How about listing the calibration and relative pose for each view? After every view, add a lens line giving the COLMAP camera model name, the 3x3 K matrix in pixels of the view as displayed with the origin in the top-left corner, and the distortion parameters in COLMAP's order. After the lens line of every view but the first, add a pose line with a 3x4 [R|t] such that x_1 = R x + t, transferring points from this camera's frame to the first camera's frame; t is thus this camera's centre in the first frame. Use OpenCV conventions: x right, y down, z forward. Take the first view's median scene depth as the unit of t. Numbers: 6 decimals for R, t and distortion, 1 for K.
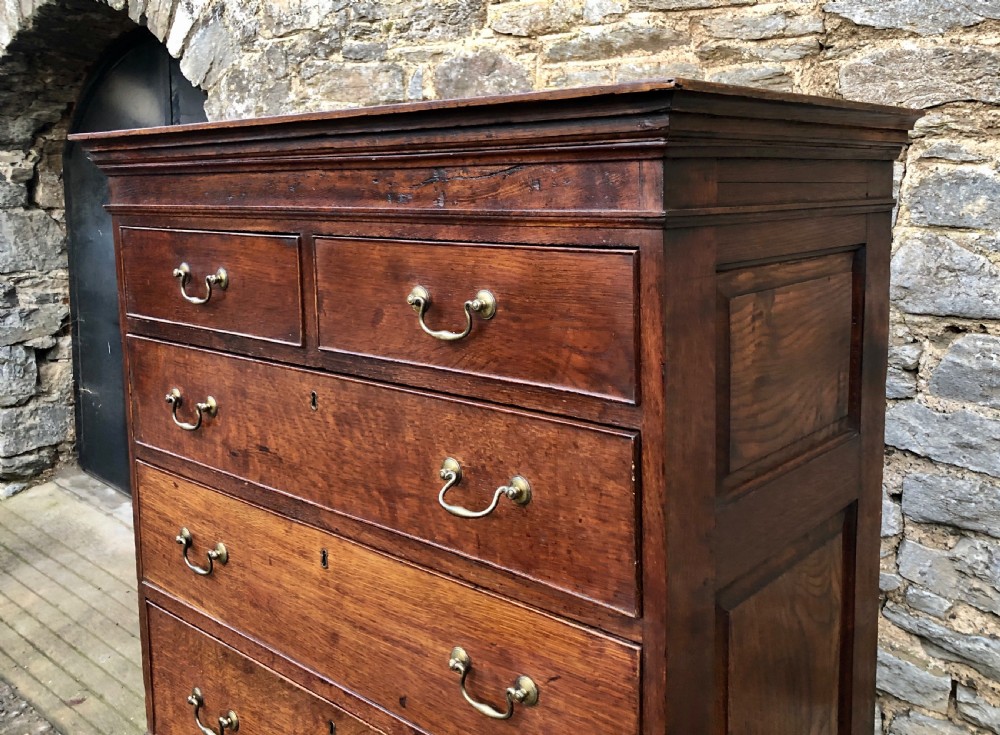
lens RADIAL K [[931.4, 0, 566.0], [0, 931.4, 303.6], [0, 0, 1]] dist [0.017409, 0.000000]
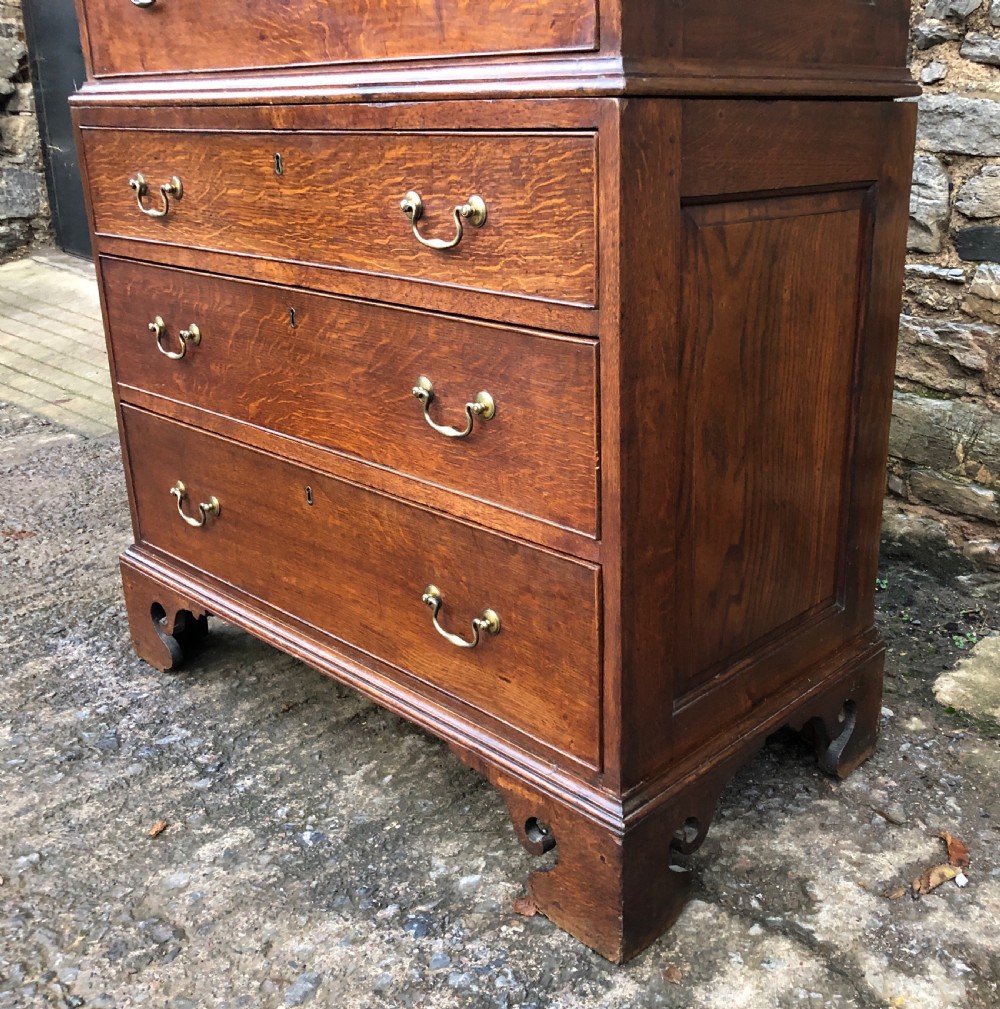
lens RADIAL K [[1102.3, 0, 595.3], [0, 1102.3, 493.5], [0, 0, 1]] dist [0.022934, 0.000000]
pose [[0.998787, 0.018985, -0.045430, 0.072795], [-0.009426, 0.979331, 0.202043, 0.555355], [0.048327, -0.201370, 0.978322, -0.058619]]
